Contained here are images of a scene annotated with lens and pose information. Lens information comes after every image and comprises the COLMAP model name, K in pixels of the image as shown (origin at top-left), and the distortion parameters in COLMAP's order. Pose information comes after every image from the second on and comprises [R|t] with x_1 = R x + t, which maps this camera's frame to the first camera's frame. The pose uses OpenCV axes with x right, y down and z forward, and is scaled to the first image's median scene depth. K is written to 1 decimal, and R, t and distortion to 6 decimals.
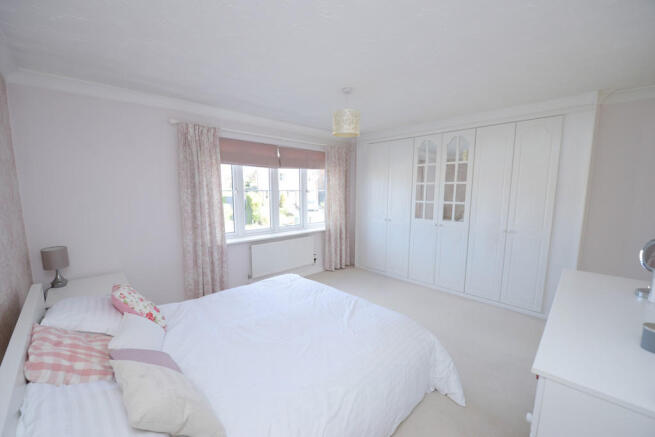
lens RADIAL K [[265.6, 0, 321.2], [0, 265.6, 223.6], [0, 0, 1]] dist [-0.012574, -0.000256]
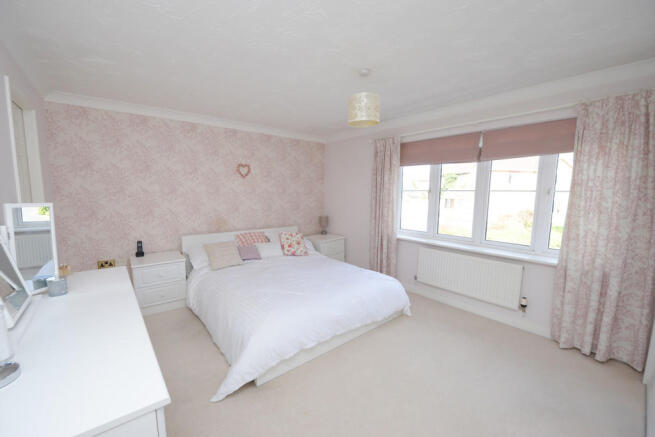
lens RADIAL K [[265.6, 0, 321.2], [0, 265.6, 223.6], [0, 0, 1]] dist [-0.012574, -0.000256]
pose [[-0.067322, 0.123985, -0.989998, 0.711552], [-0.134132, 0.982117, 0.132120, -0.081303], [0.988674, 0.141685, -0.049487, 0.681089]]
